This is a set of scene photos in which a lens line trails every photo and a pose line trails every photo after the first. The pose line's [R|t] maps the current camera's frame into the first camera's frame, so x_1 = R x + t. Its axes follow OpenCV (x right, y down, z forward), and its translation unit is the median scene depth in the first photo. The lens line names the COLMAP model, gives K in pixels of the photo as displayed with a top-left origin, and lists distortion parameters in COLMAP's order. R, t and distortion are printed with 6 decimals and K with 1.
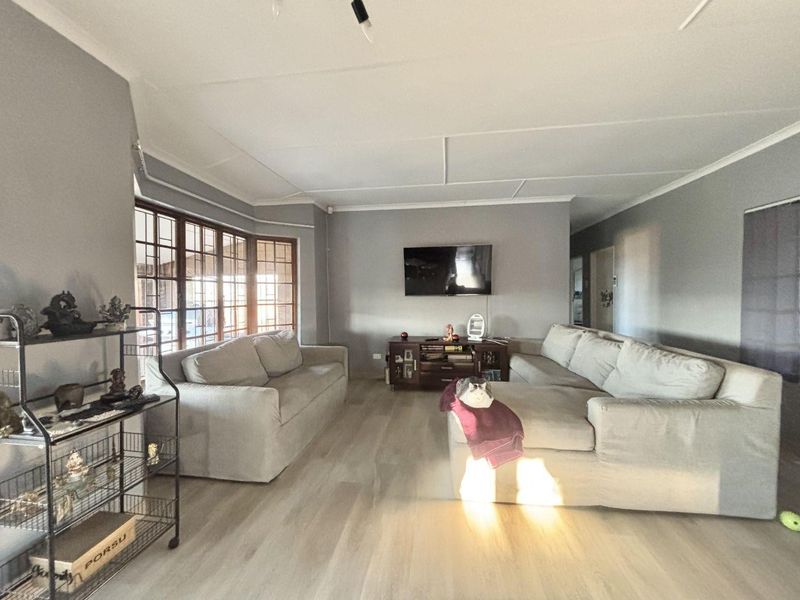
lens RADIAL K [[320.0, 0, 397.5], [0, 320.0, 299.4], [0, 0, 1]] dist [0.002383, 0.001662]
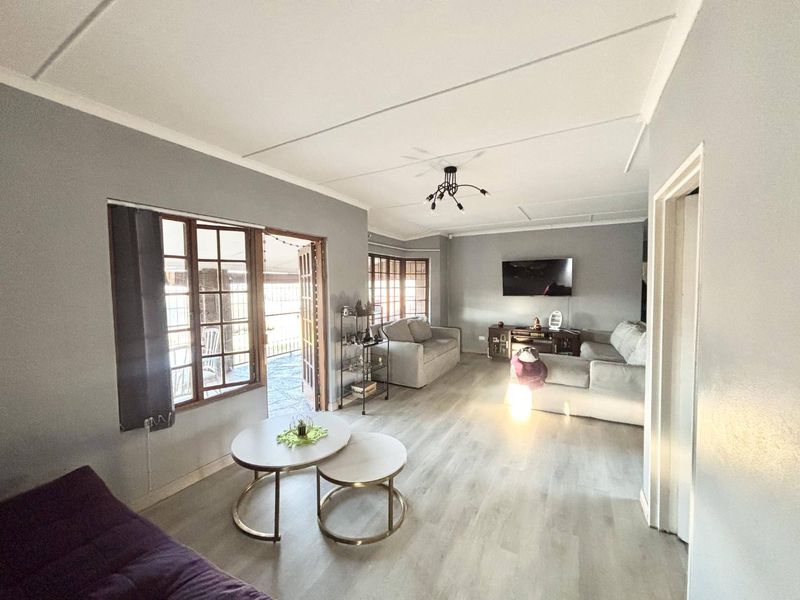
lens RADIAL K [[320.0, 0, 395.3], [0, 320.0, 300.5], [0, 0, 1]] dist [0.002383, 0.001662]
pose [[0.928700, 0.023038, -0.370116, 0.118174], [-0.009720, 0.999238, 0.037810, -0.044130], [0.370705, -0.031517, 0.928216, -0.530468]]
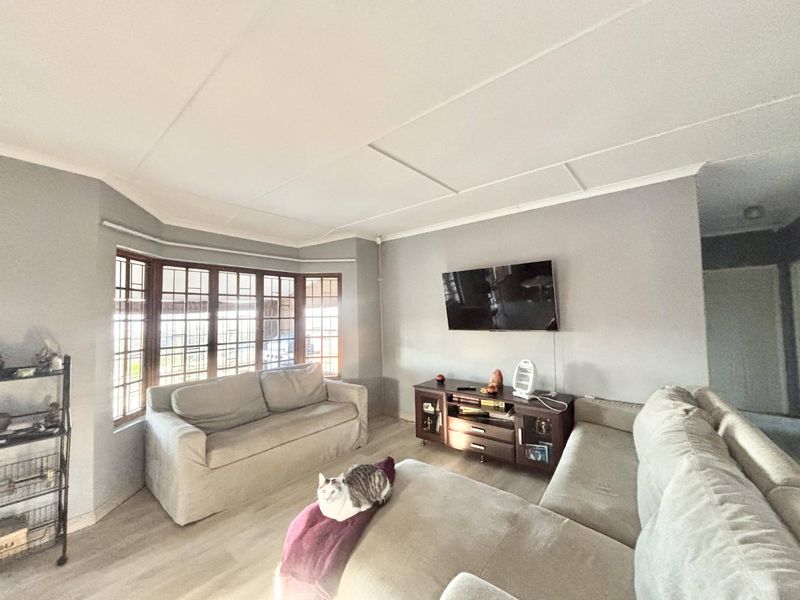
lens RADIAL K [[320.0, 0, 404.1], [0, 320.0, 297.3], [0, 0, 1]] dist [0.002383, 0.001662]
pose [[0.848223, -0.033888, -0.528554, 0.416232], [0.002220, 0.998170, -0.060435, -0.051925], [0.529634, 0.050089, 0.846746, 0.251542]]
